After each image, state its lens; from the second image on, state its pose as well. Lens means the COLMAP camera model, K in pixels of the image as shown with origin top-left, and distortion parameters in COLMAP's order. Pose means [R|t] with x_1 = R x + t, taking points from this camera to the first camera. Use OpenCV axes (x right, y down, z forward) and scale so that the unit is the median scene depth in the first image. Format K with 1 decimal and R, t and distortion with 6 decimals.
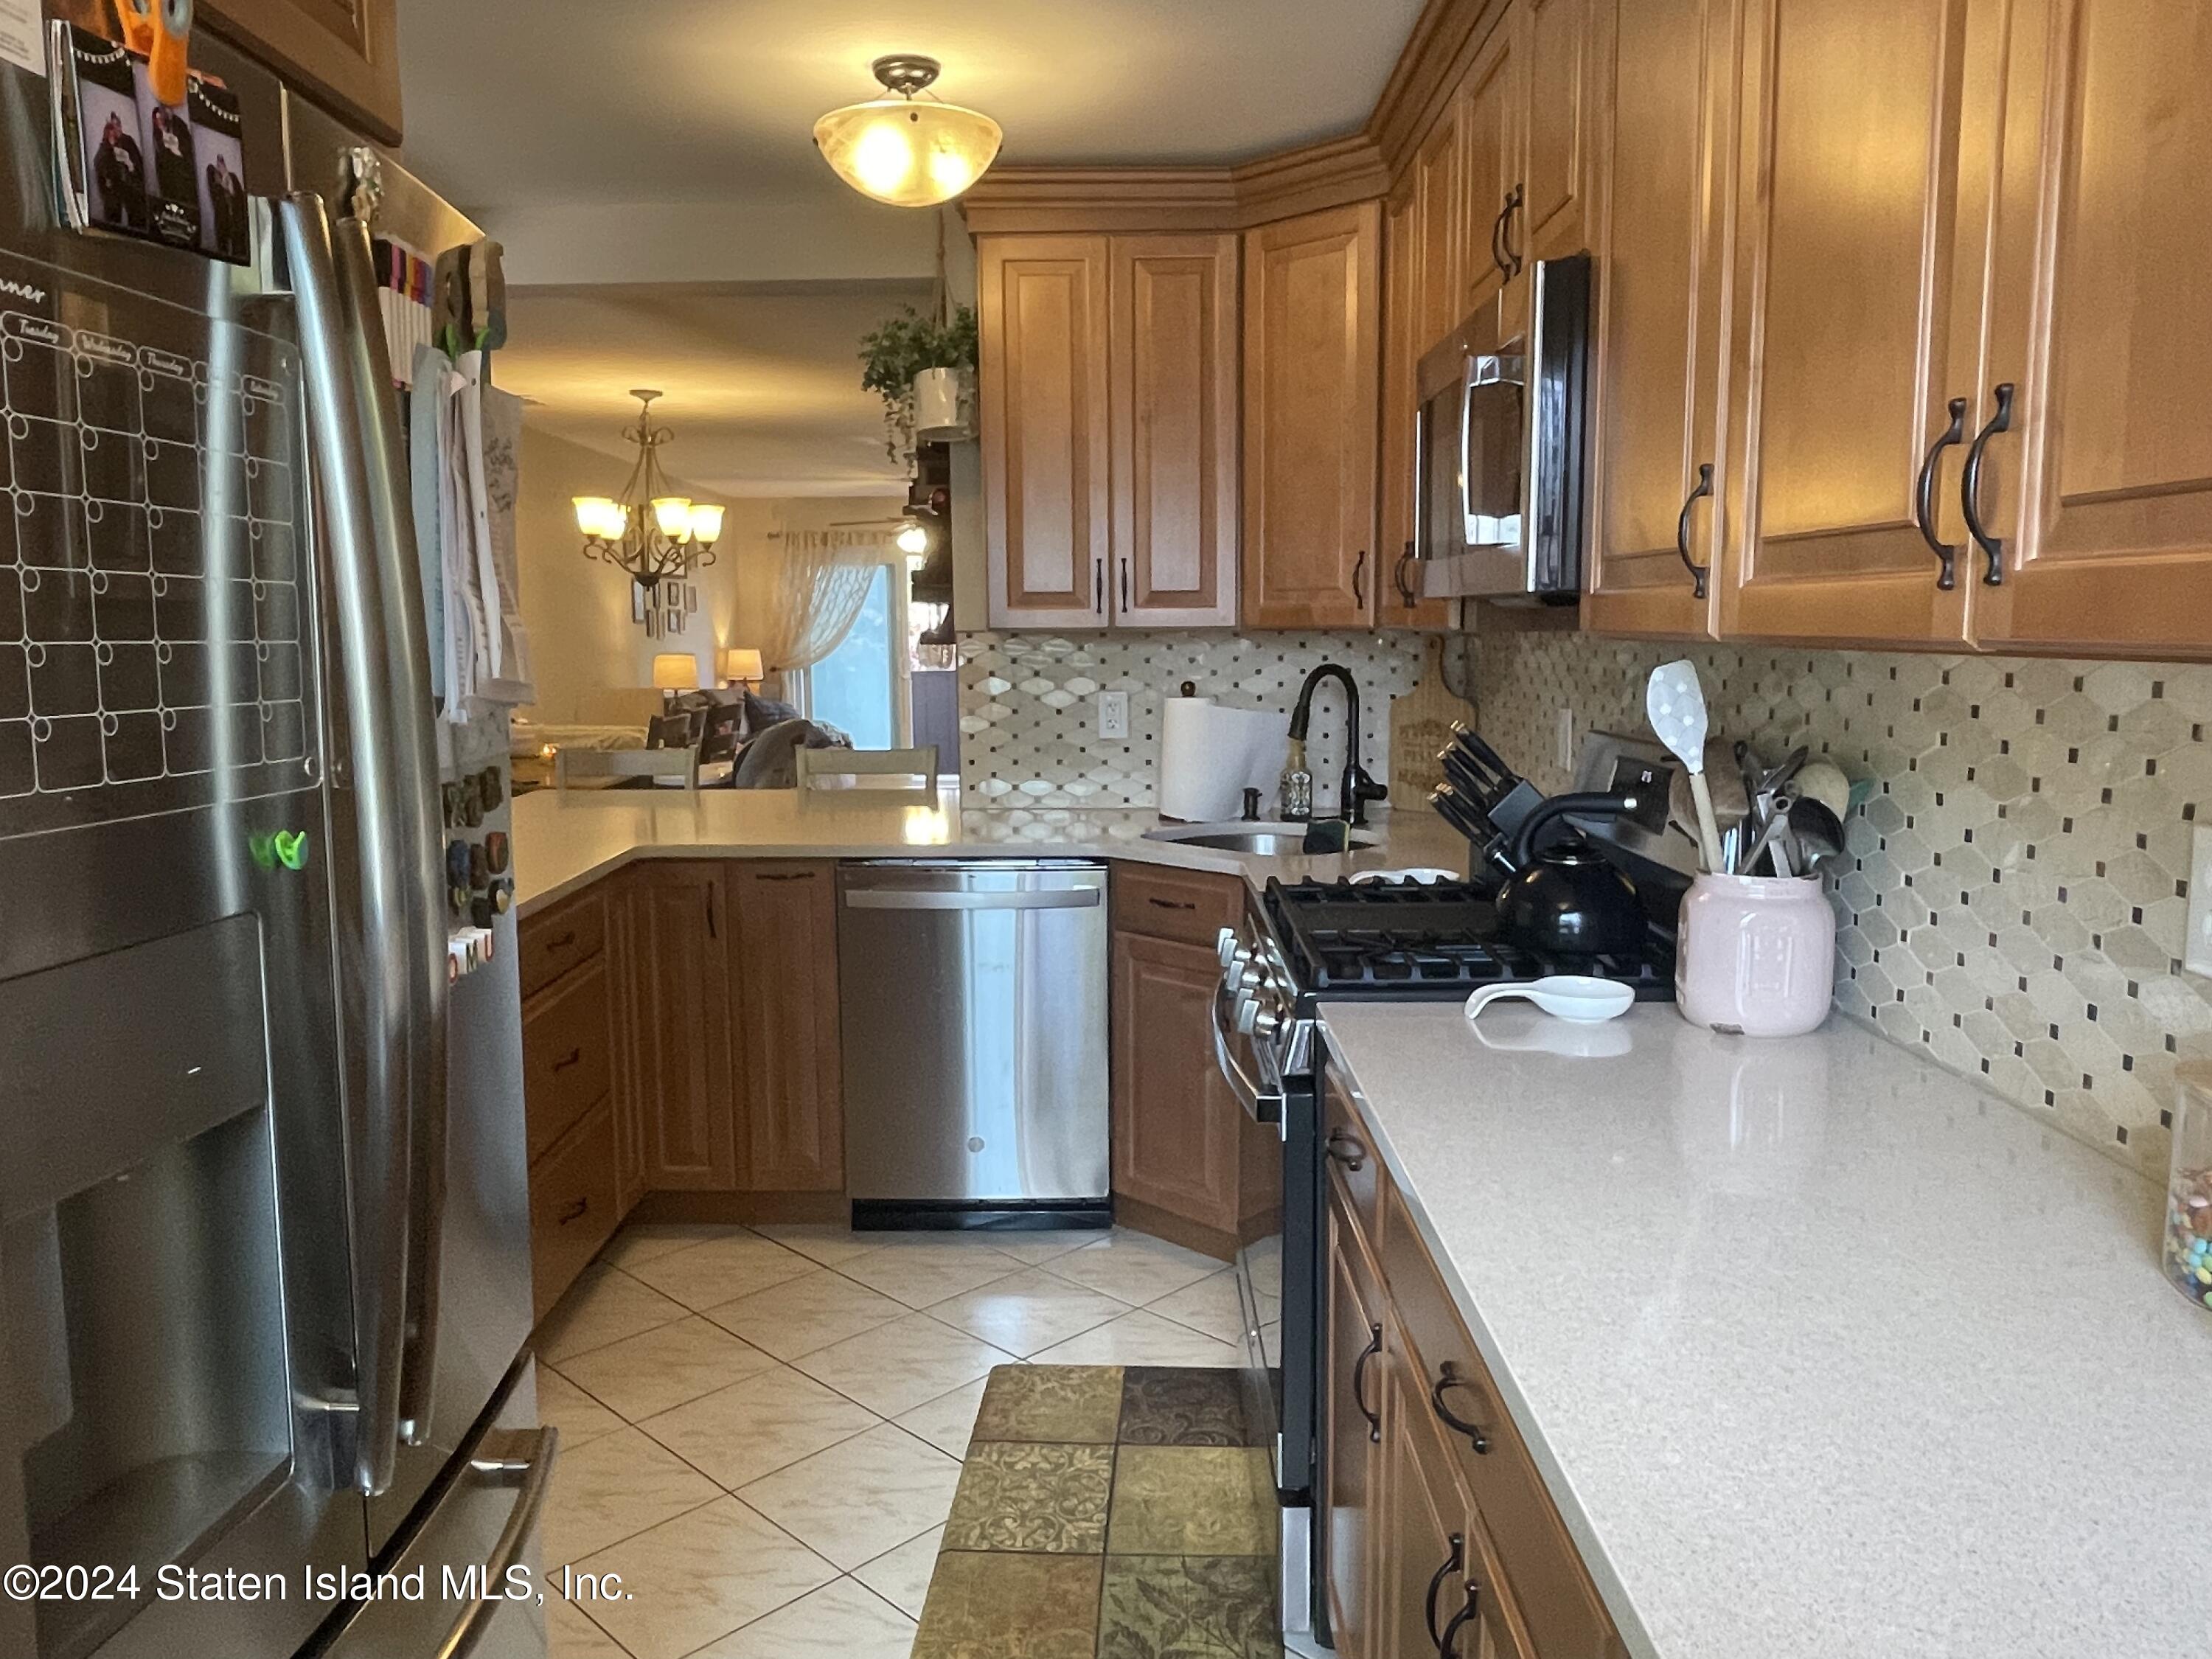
lens RADIAL K [[1578.2, 0, 1103.8], [0, 1578.2, 828.9], [0, 0, 1]] dist [-0.000503, -0.000200]
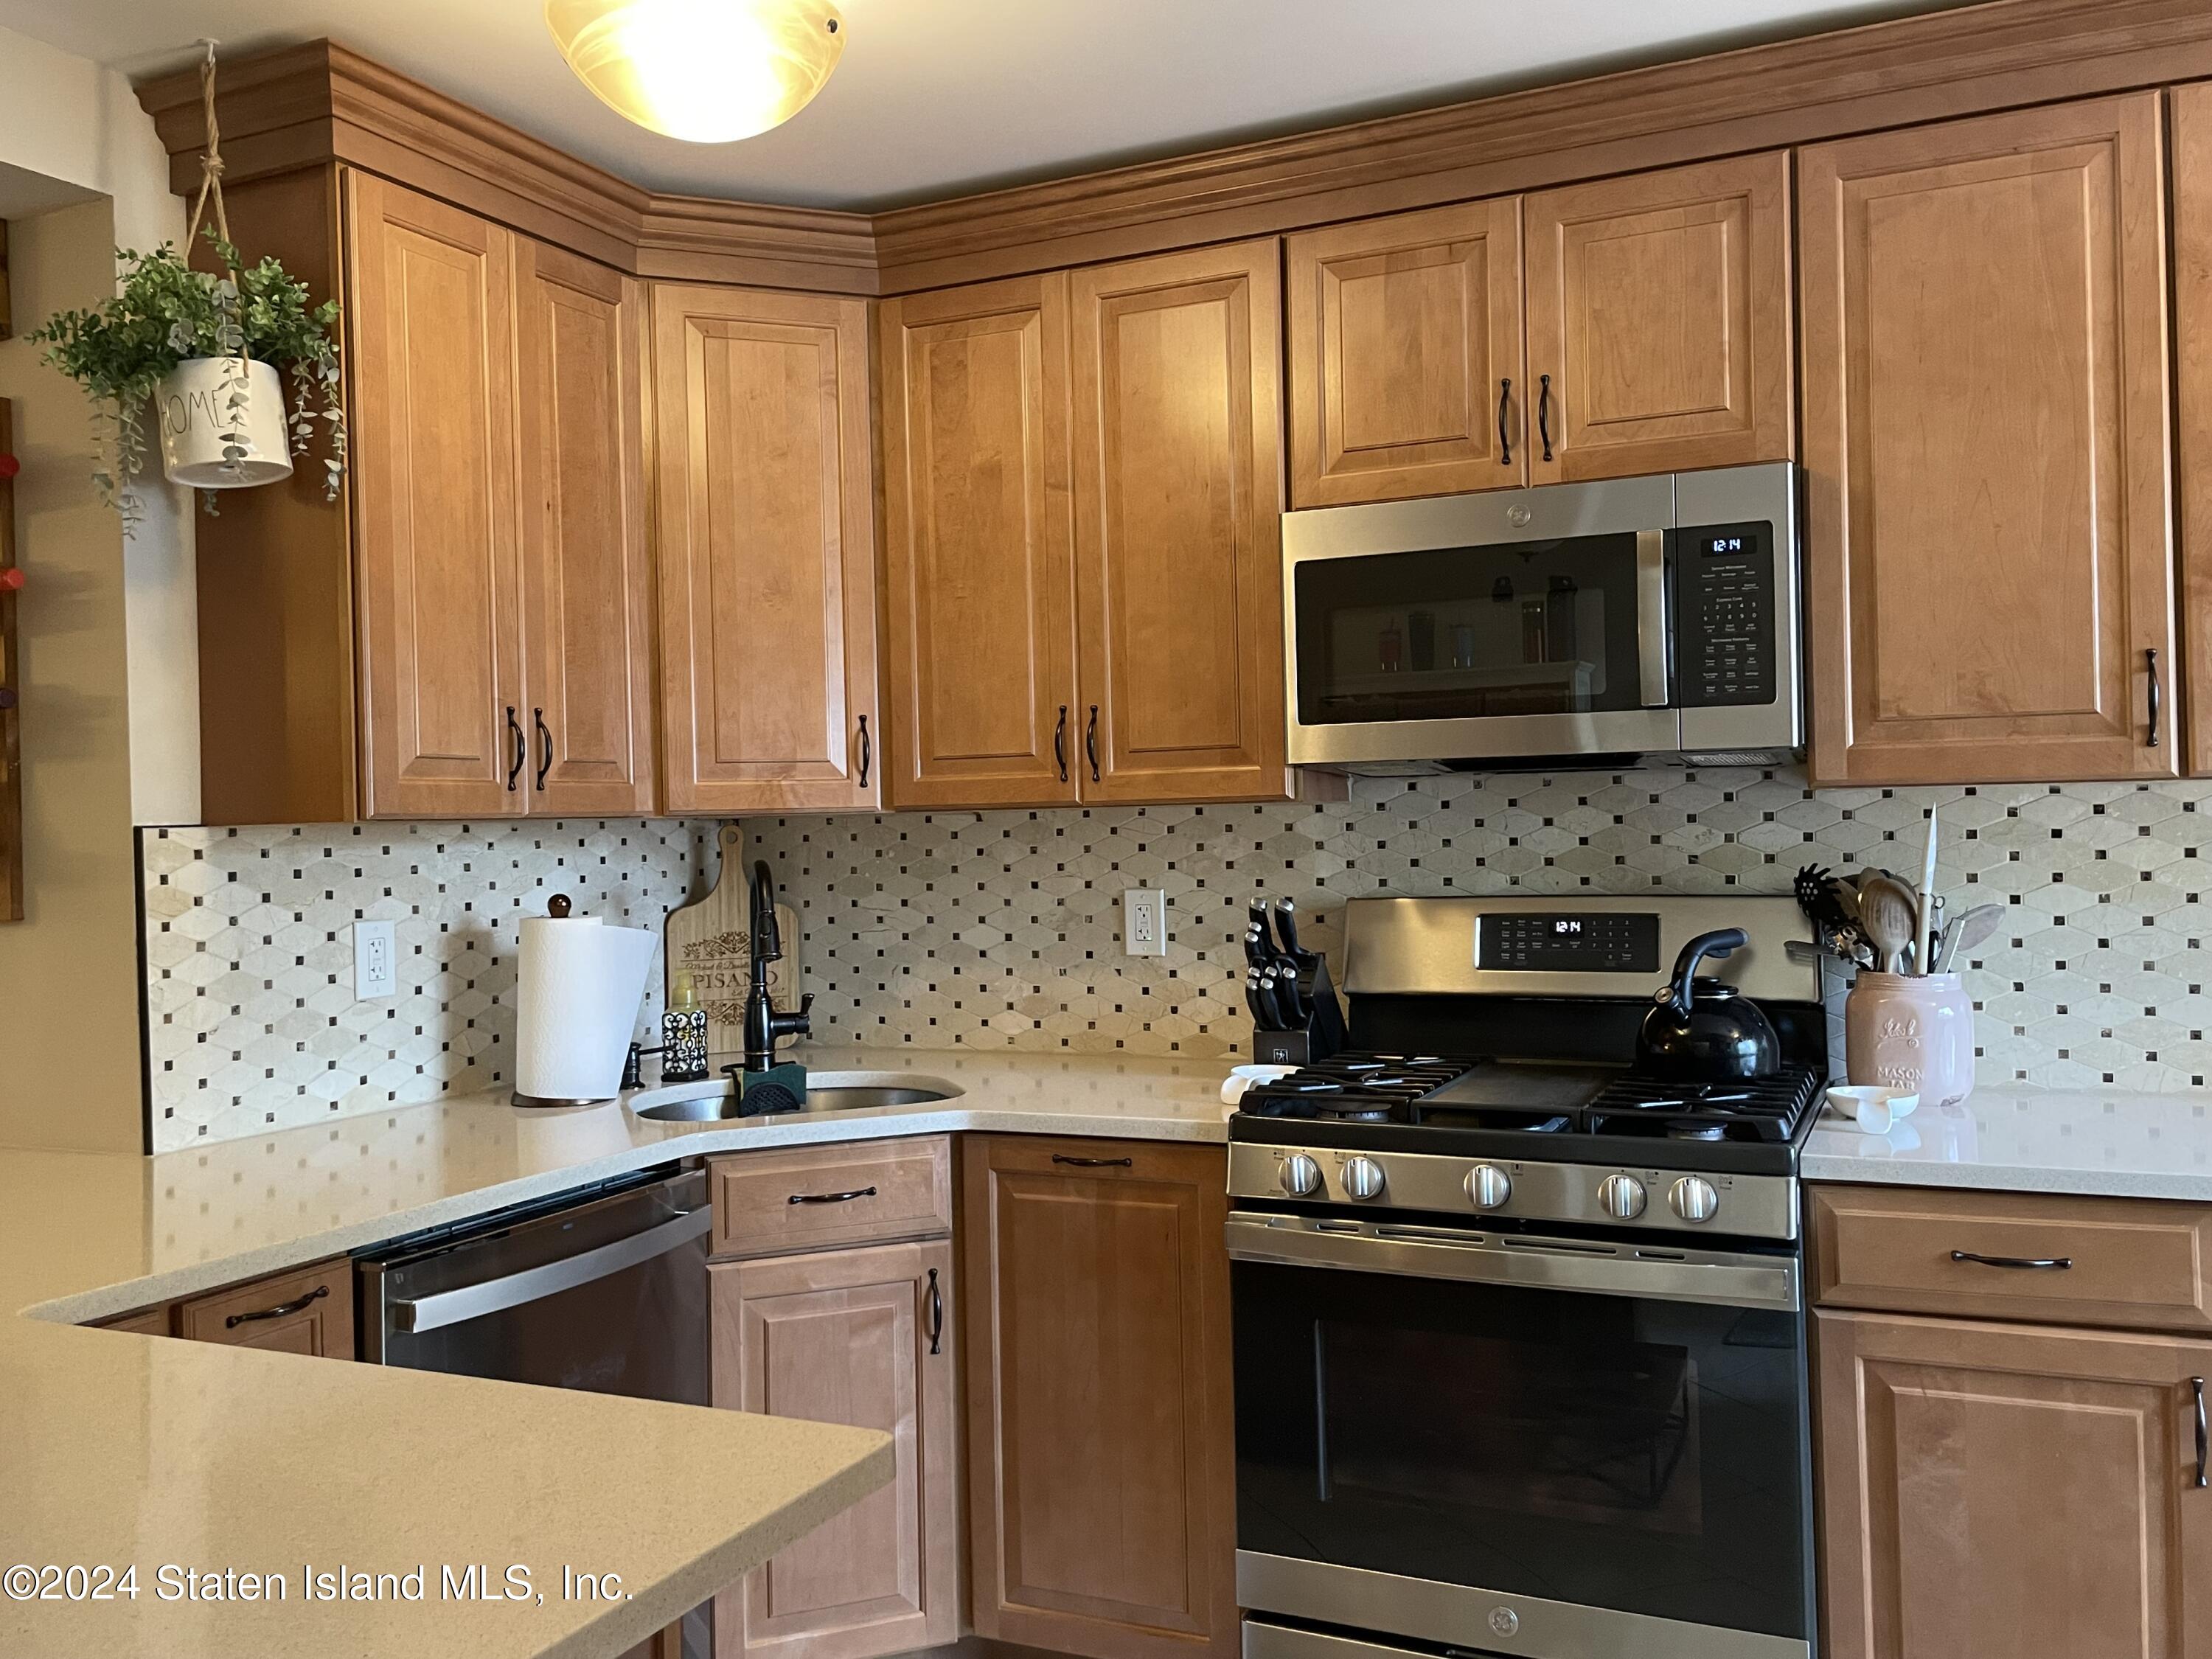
lens RADIAL K [[1846.7, 0, 1145.2], [0, 1846.7, 816.0], [0, 0, 1]] dist [0.046775, -0.094267]
pose [[0.371490, 0.000587, 0.928437, -0.559672], [0.141299, 0.988315, -0.057162, -0.043935], [-0.917622, 0.152422, 0.367067, 0.451953]]
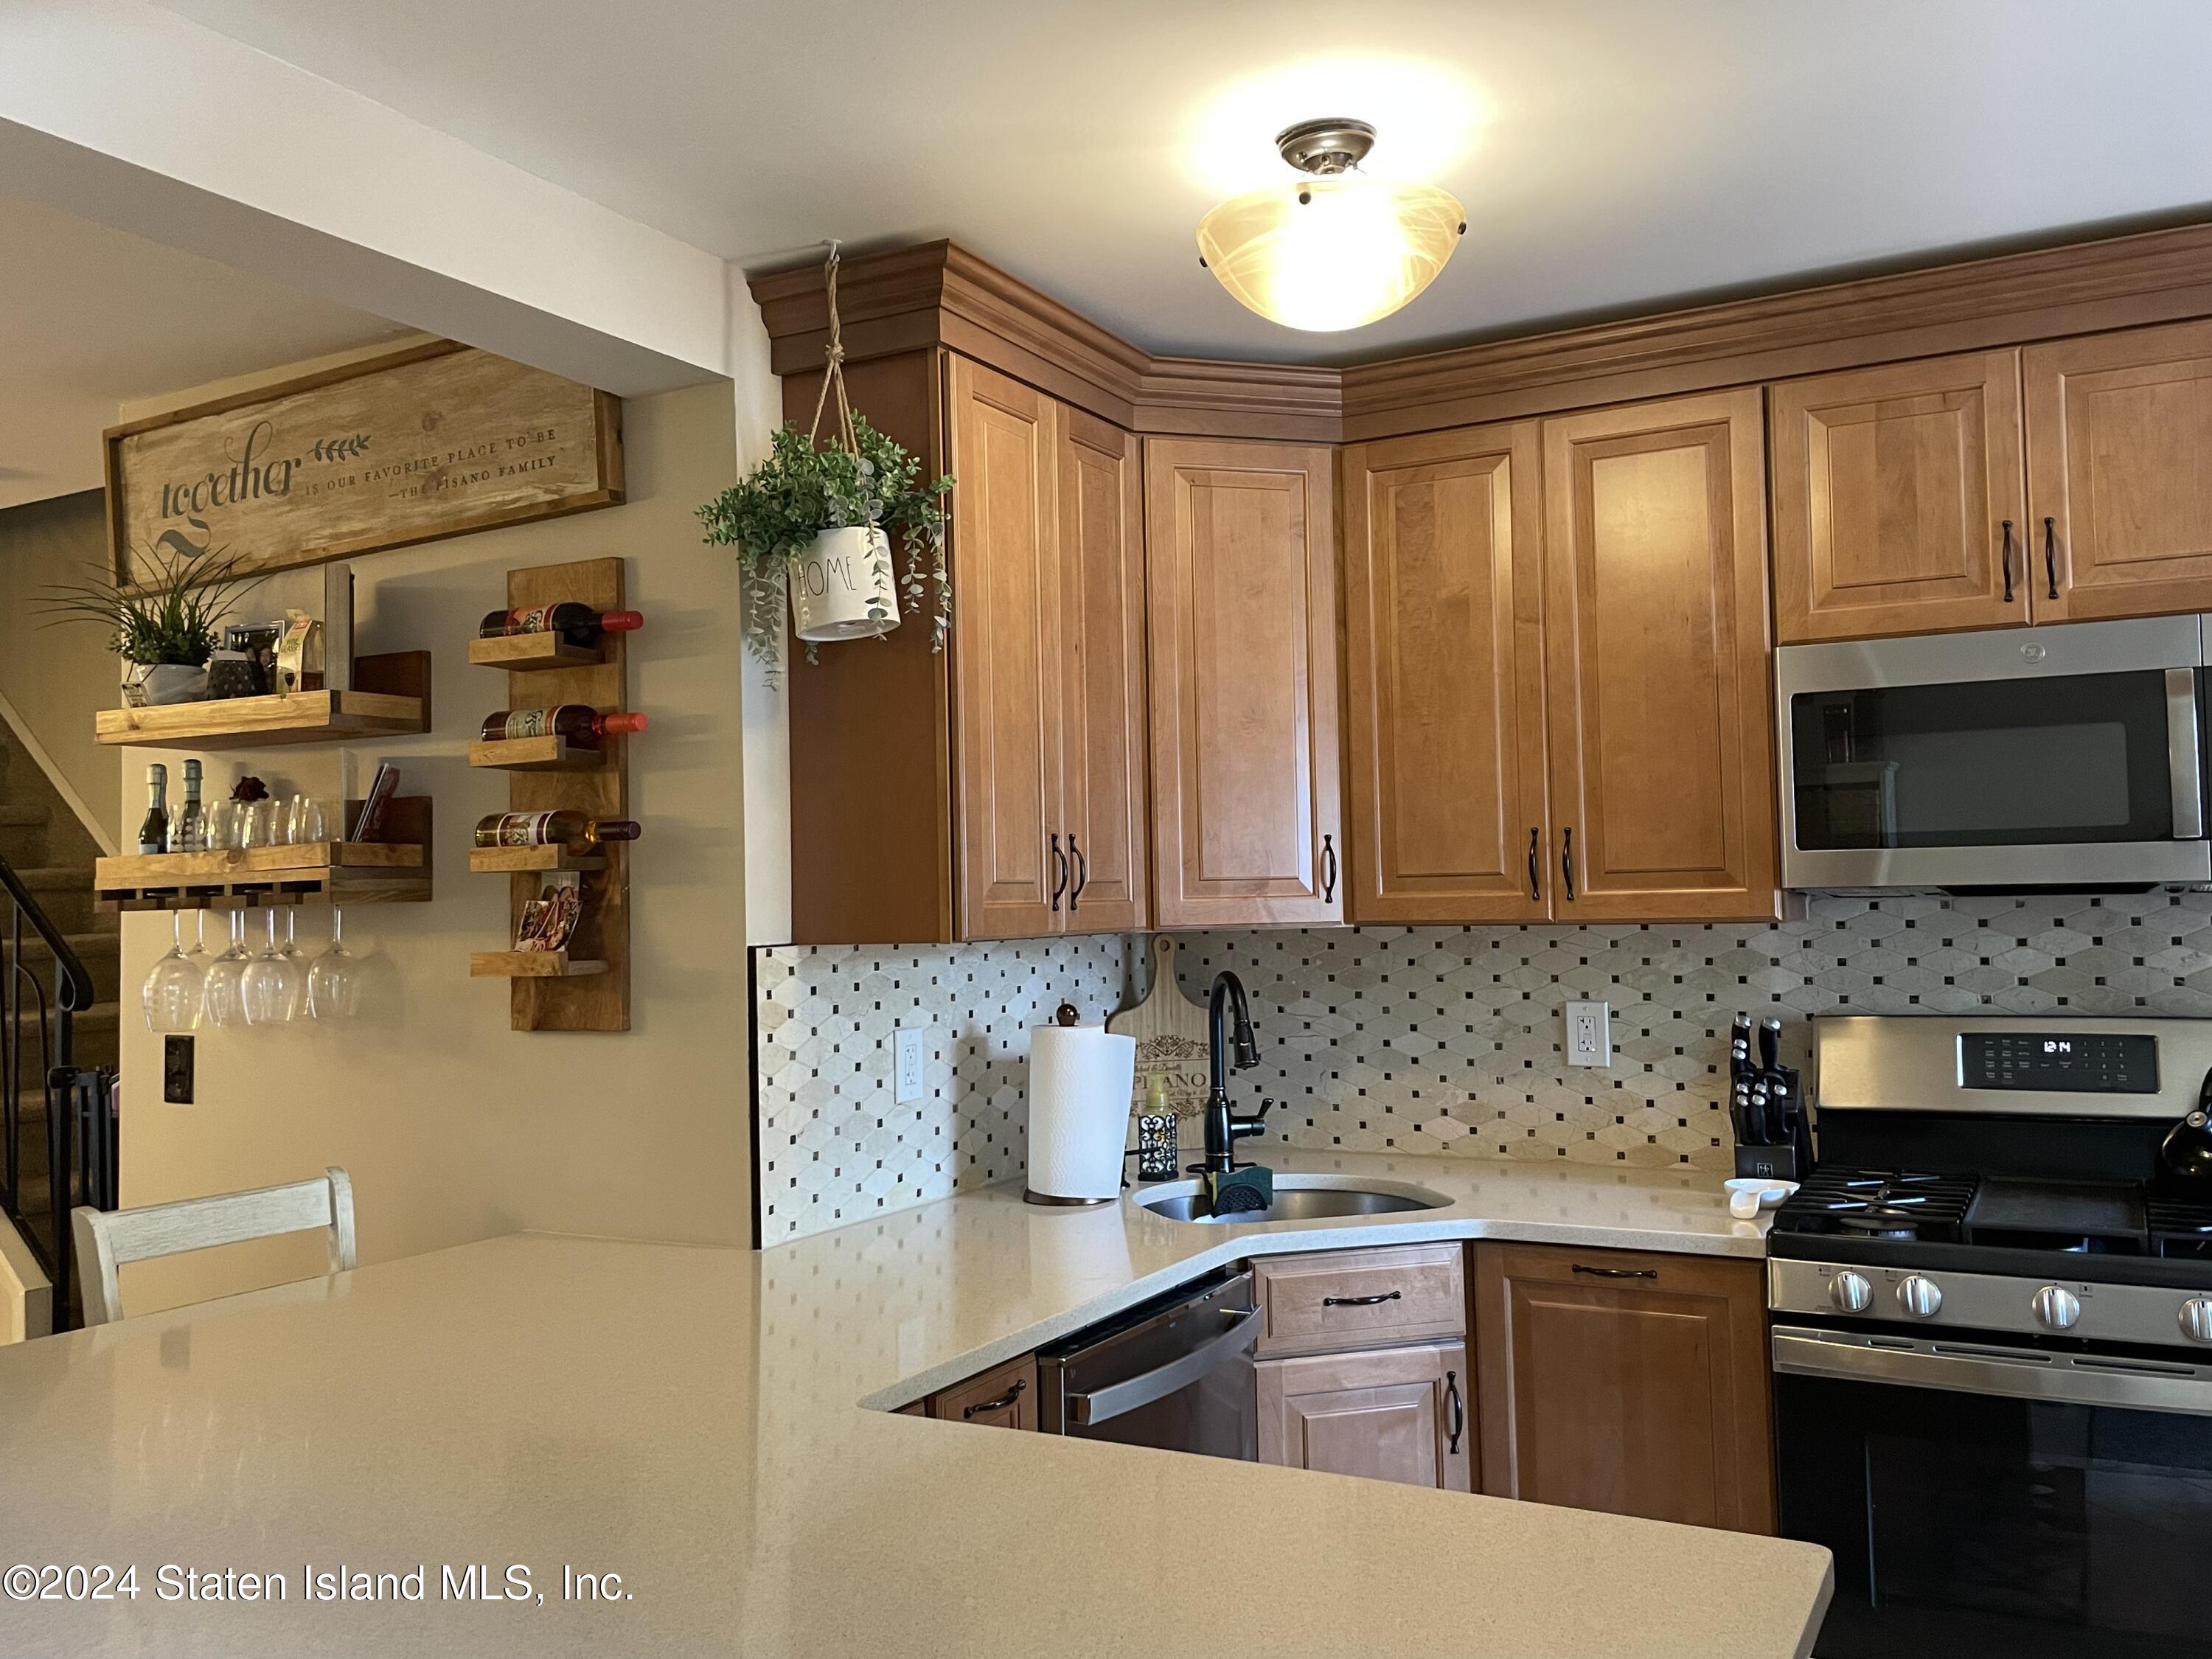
lens RADIAL K [[1846.7, 0, 1091.6], [0, 1846.7, 806.2], [0, 0, 1]] dist [0.046775, -0.094267]
pose [[0.444980, 0.041749, 0.894567, -0.667668], [0.132910, 0.984772, -0.112071, -0.082671], [-0.885623, 0.168766, 0.432654, 0.579012]]
